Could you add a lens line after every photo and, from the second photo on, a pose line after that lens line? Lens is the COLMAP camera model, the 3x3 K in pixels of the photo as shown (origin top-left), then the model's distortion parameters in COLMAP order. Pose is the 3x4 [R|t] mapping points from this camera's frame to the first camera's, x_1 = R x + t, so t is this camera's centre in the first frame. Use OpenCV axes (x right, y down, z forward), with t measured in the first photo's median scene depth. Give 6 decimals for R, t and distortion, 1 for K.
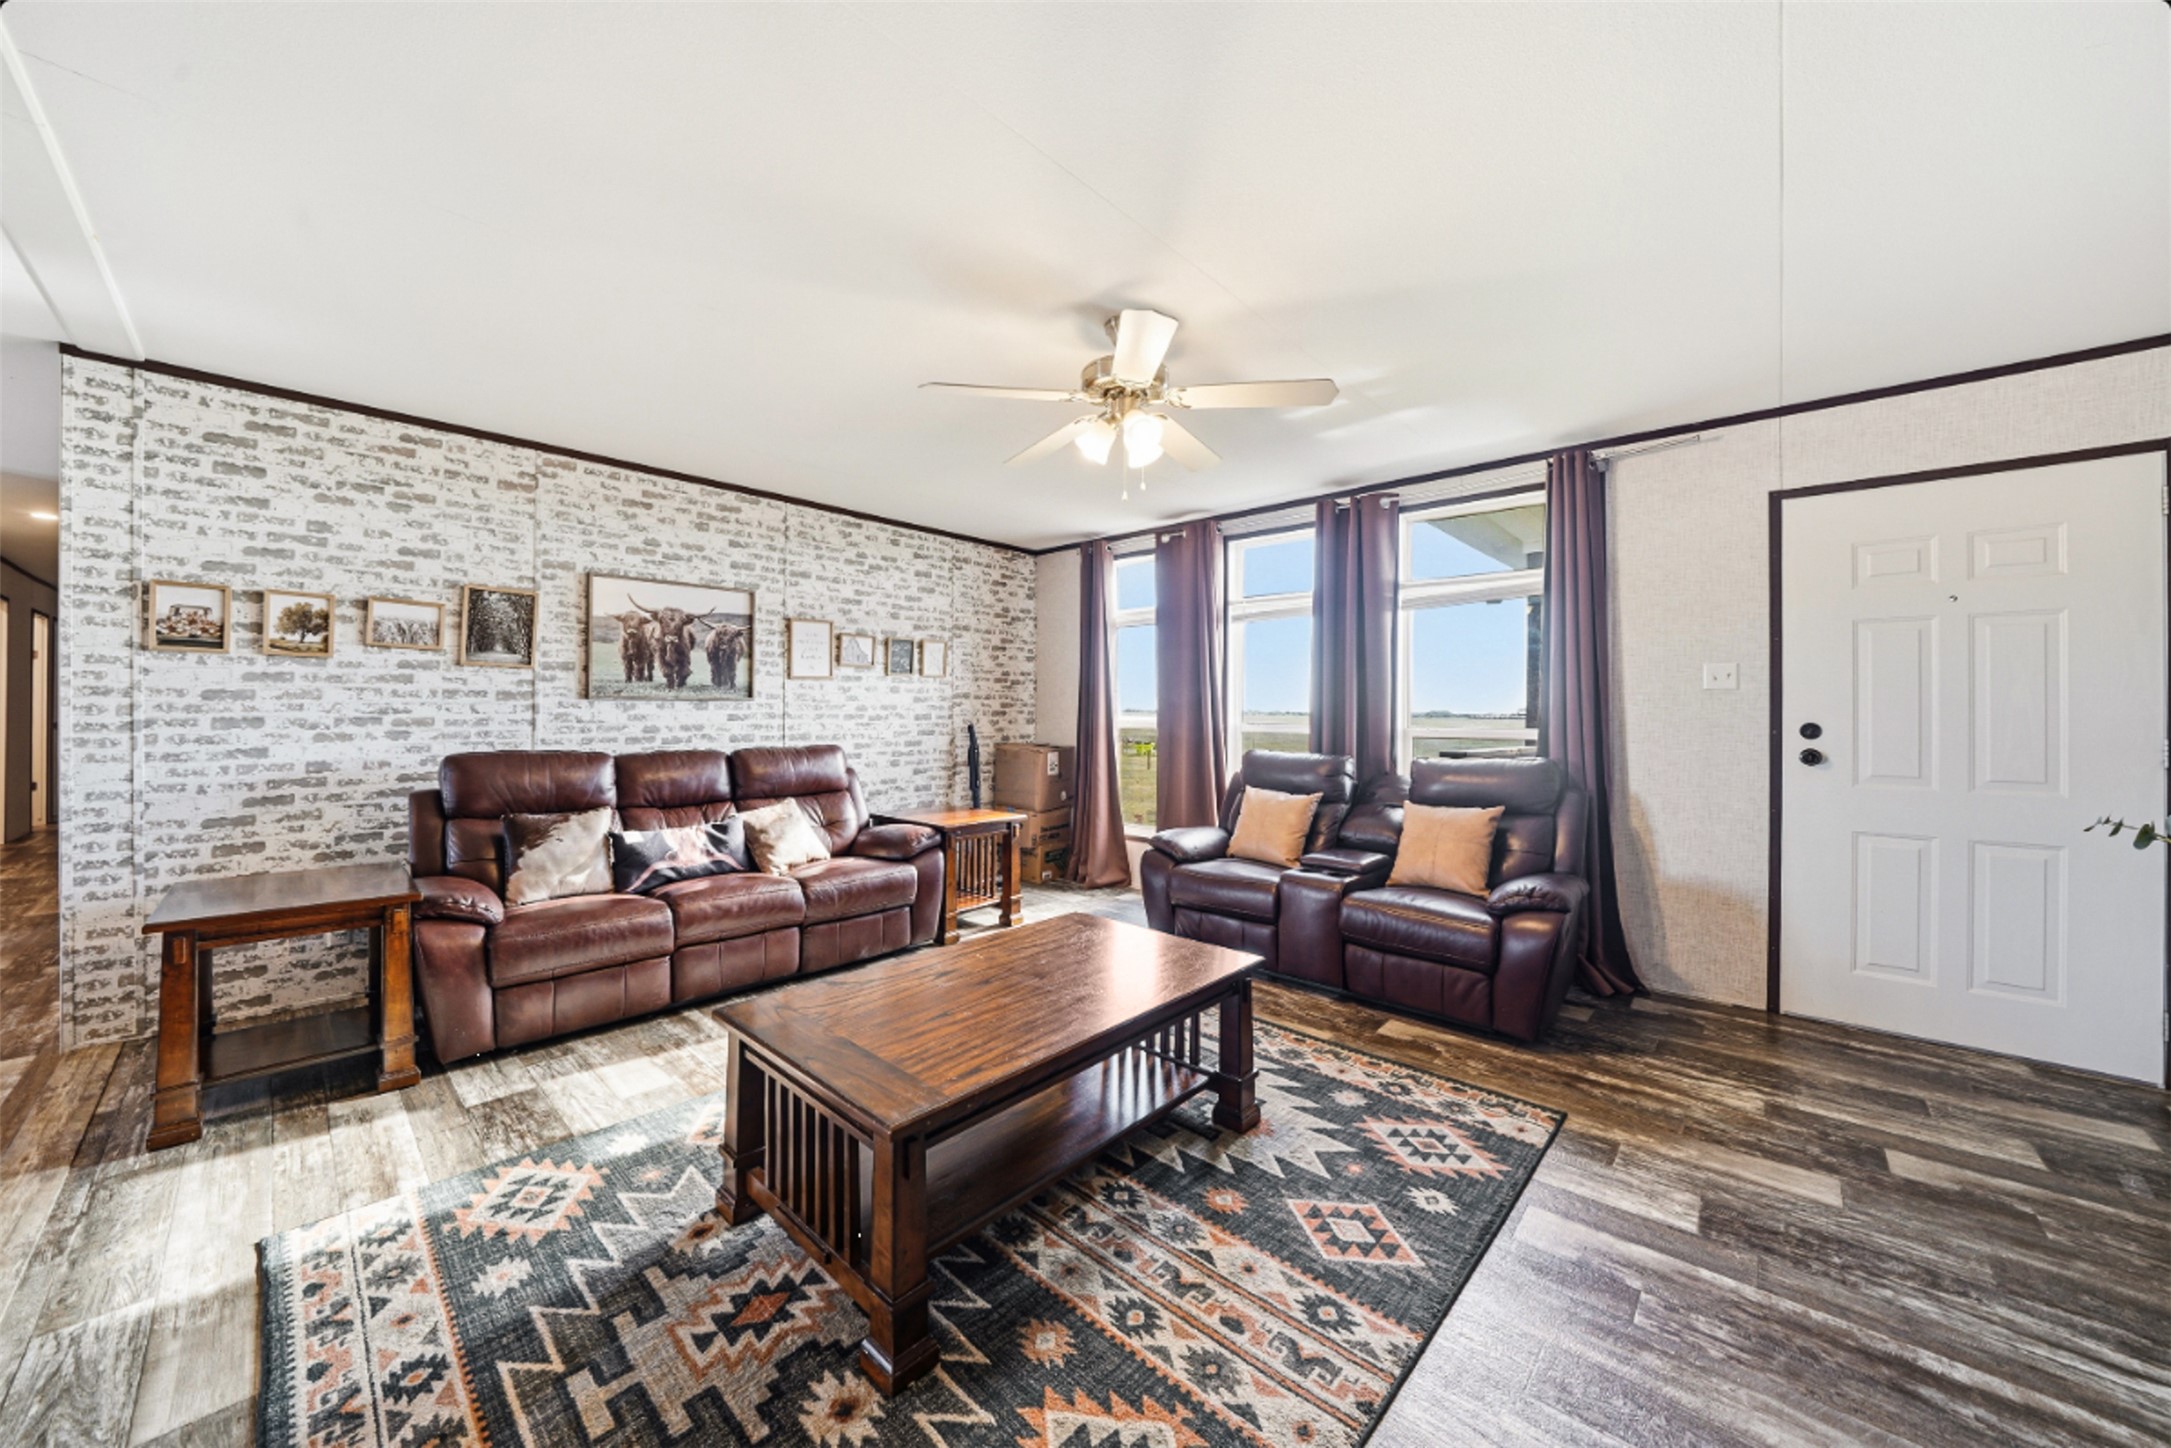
lens RADIAL K [[766.0, 0, 1083.4], [0, 766.0, 713.9], [0, 0, 1]] dist [-0.015182, 0.000220]
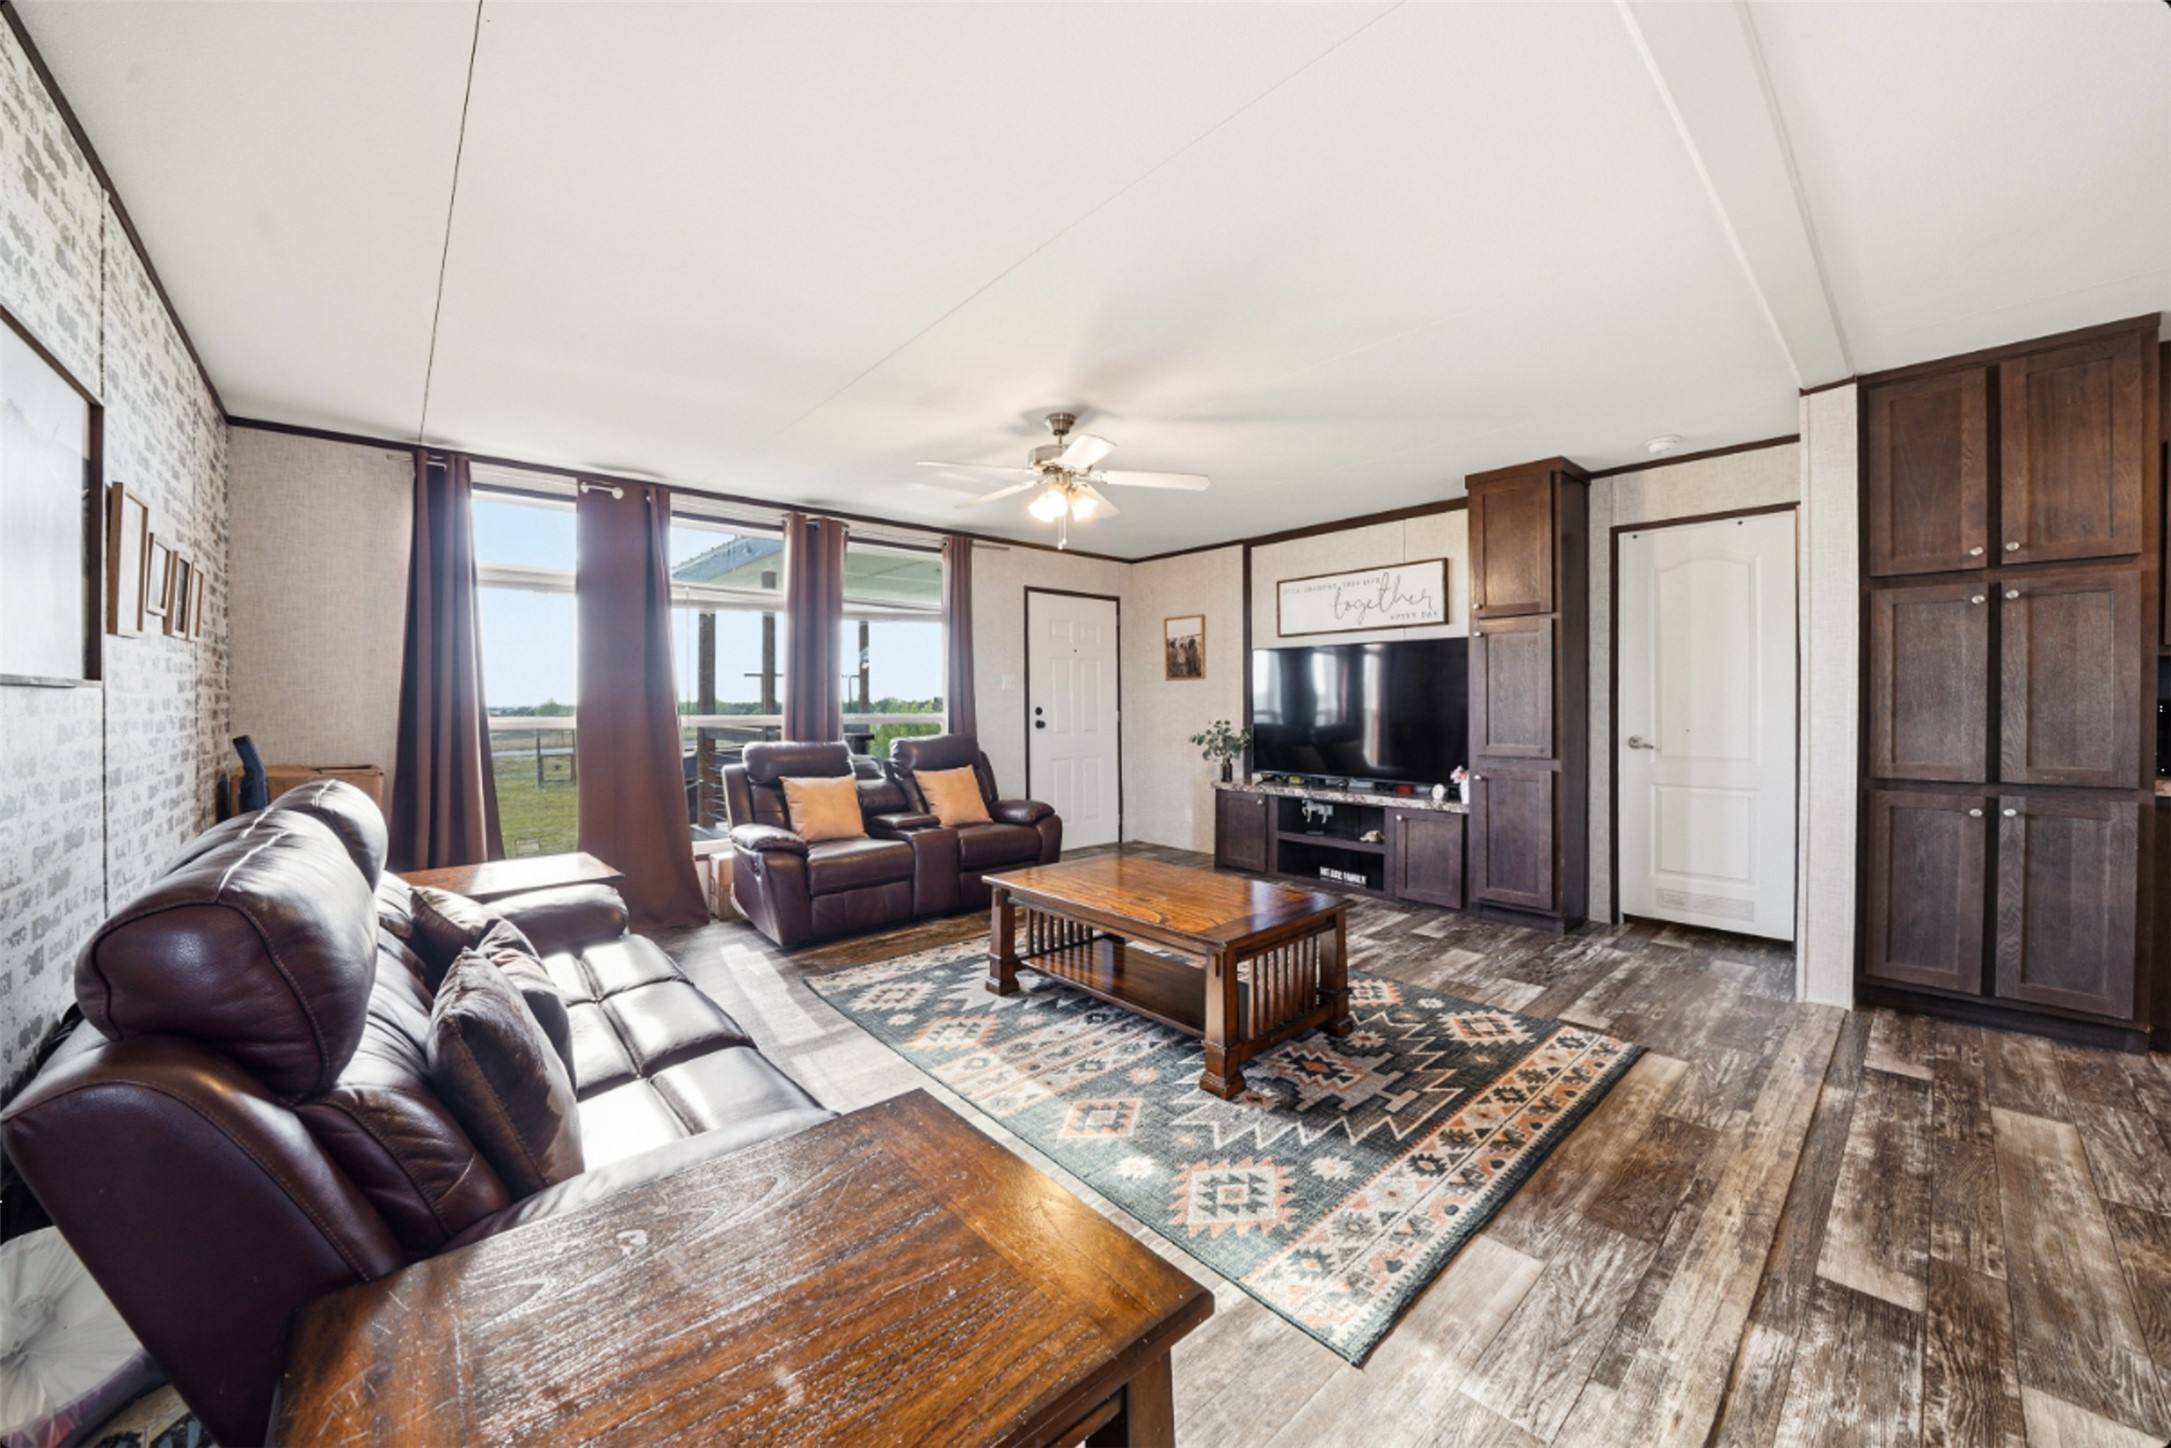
lens RADIAL K [[777.0, 0, 1094.0], [0, 777.0, 718.5], [0, 0, 1]] dist [-0.015990, 0.000498]
pose [[0.088914, -0.026275, 0.995693, -1.019706], [0.005418, 0.999650, 0.025895, -0.009891], [-0.996025, 0.003092, 0.089025, 0.635976]]
